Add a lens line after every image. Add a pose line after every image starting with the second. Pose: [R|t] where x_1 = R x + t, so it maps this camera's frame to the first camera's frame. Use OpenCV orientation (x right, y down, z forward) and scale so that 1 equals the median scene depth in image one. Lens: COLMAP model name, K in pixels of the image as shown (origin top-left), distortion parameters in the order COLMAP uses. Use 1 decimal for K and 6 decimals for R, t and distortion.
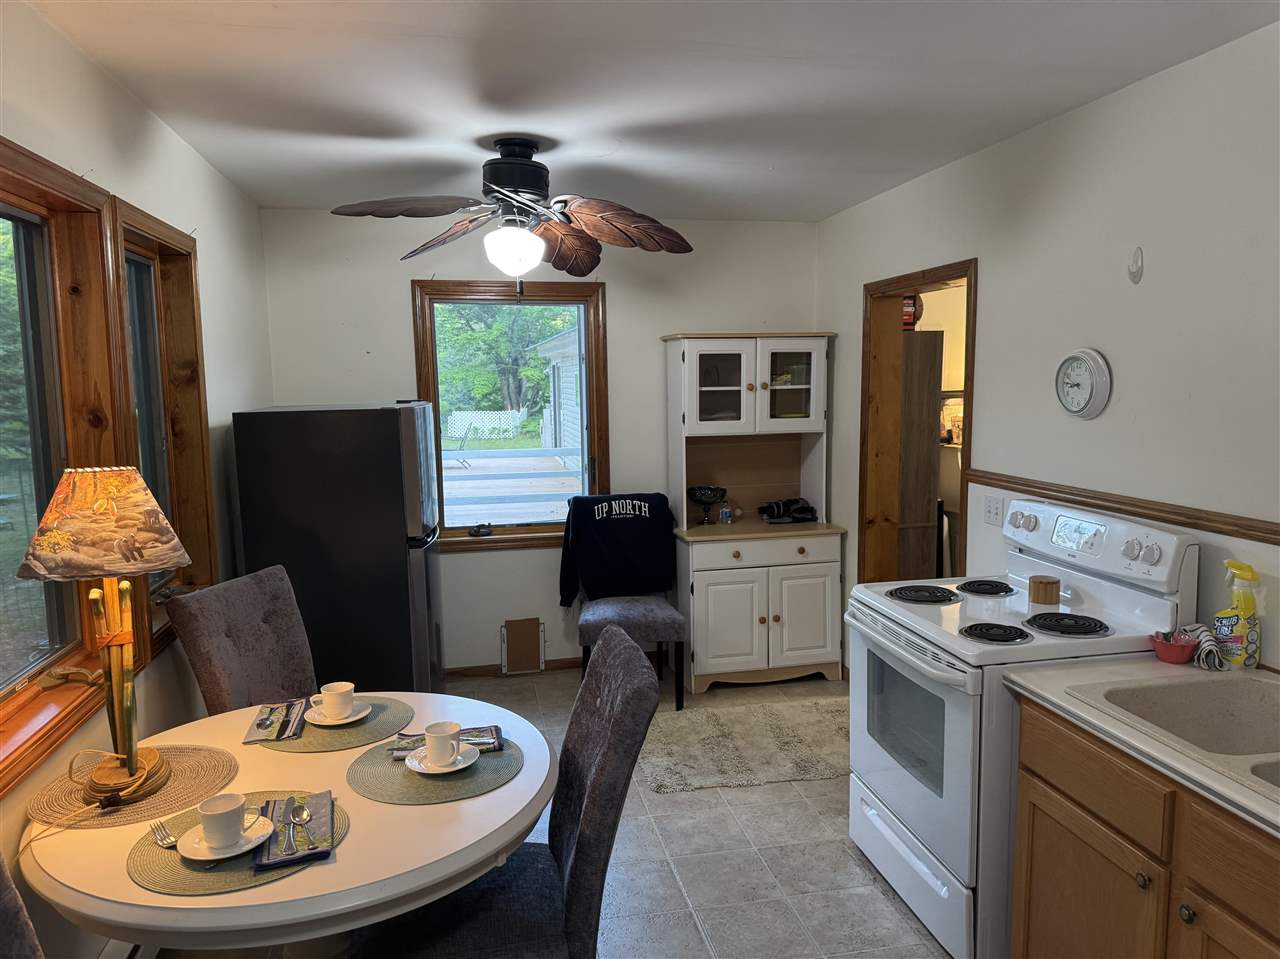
lens RADIAL K [[888.3, 0, 648.4], [0, 888.3, 475.2], [0, 0, 1]] dist [0.063769, -0.047071]
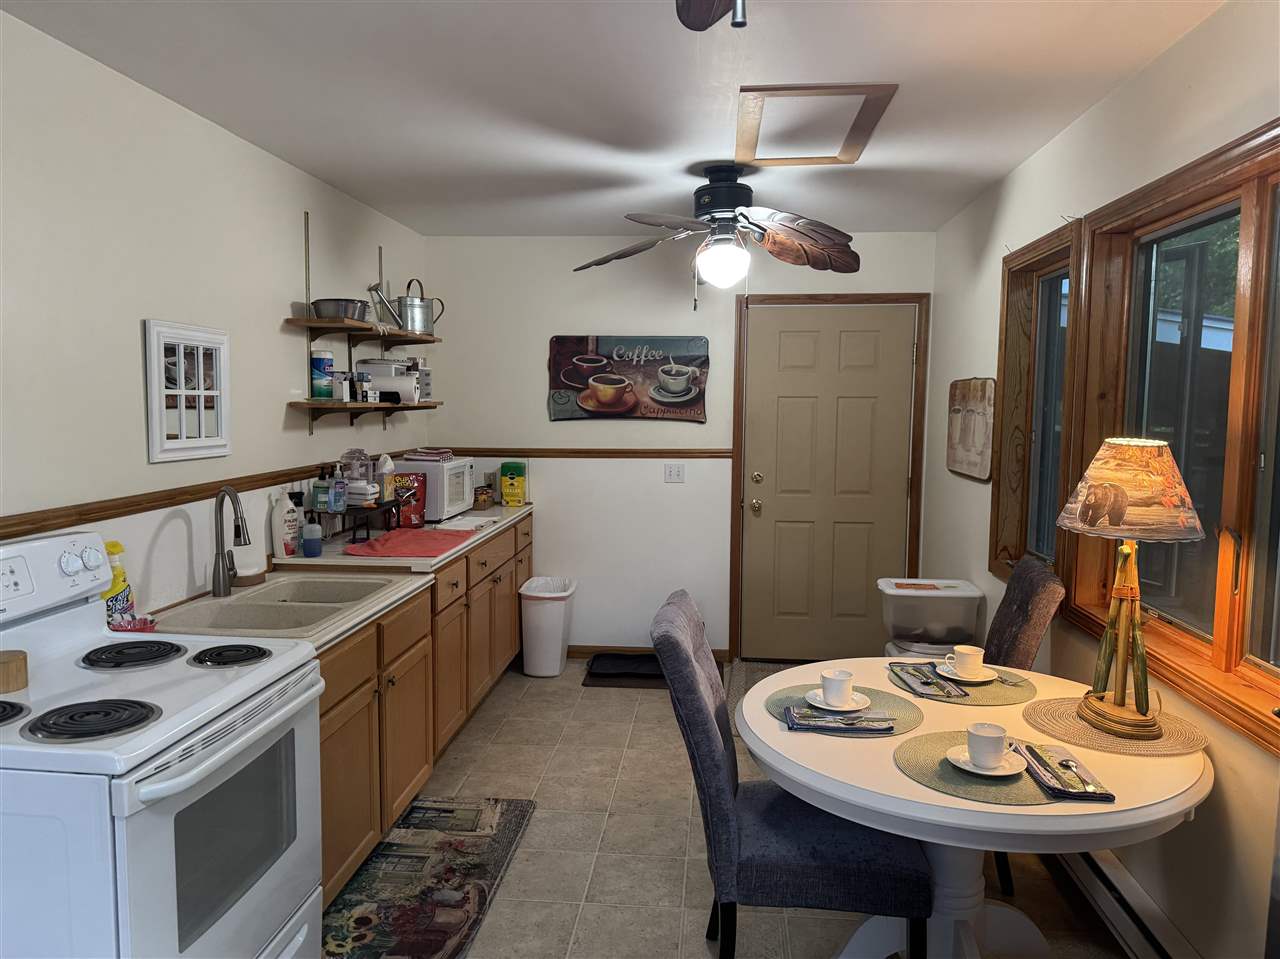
lens RADIAL K [[888.3, 0, 641.4], [0, 888.3, 477.9], [0, 0, 1]] dist [0.063769, -0.047071]
pose [[-0.953441, -0.022135, 0.300765, -0.217116], [0.038223, 0.980391, 0.193322, -0.125888], [-0.299146, 0.195817, -0.933899, 1.385845]]
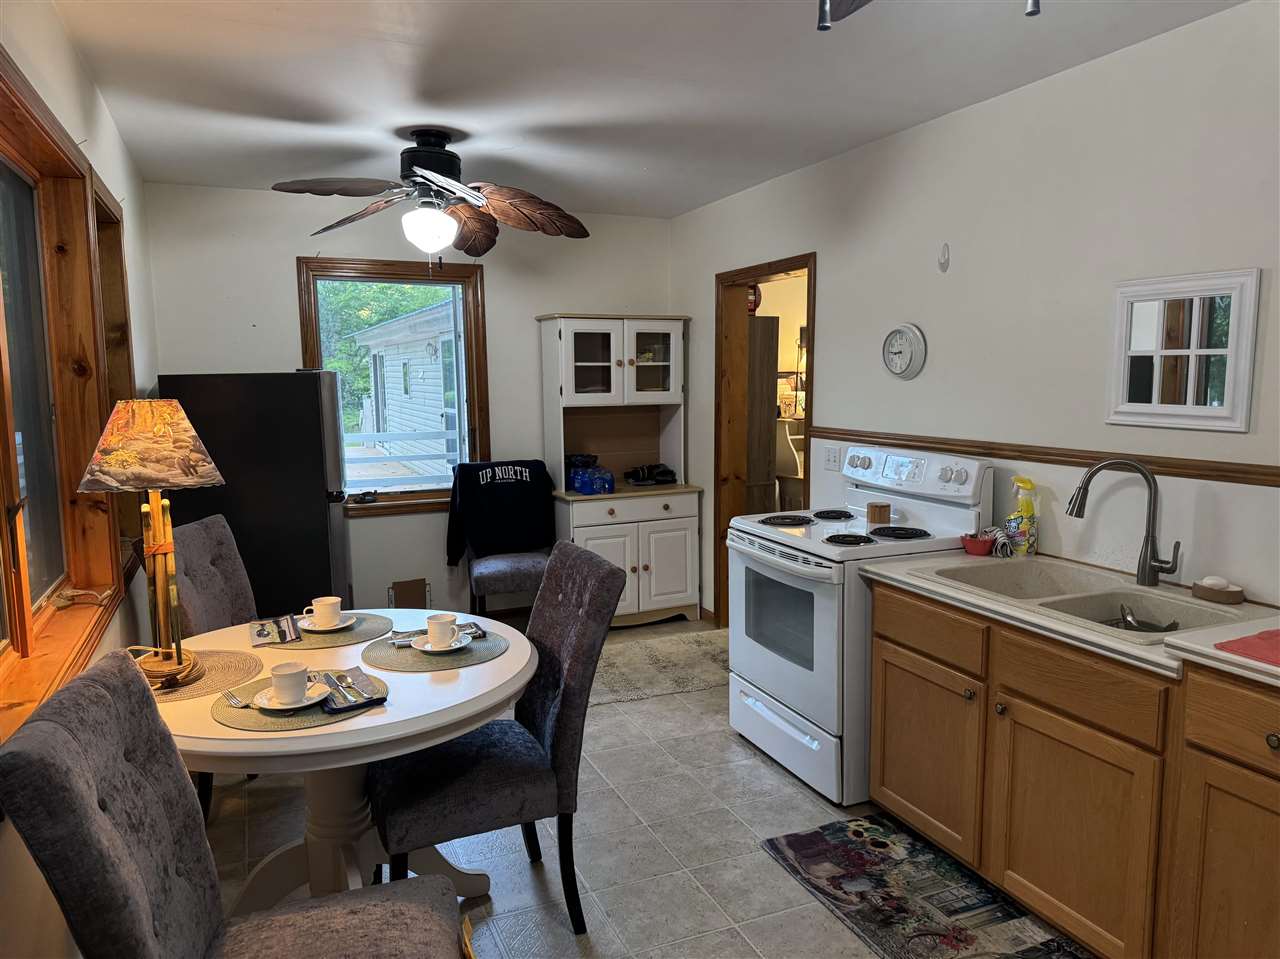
lens RADIAL K [[888.3, 0, 635.4], [0, 888.3, 475.7], [0, 0, 1]] dist [0.063769, -0.047071]
pose [[0.979995, -0.018790, 0.198133, -0.137933], [0.018205, 0.999823, 0.004774, 0.058701], [-0.198188, -0.001072, 0.980164, -0.159289]]
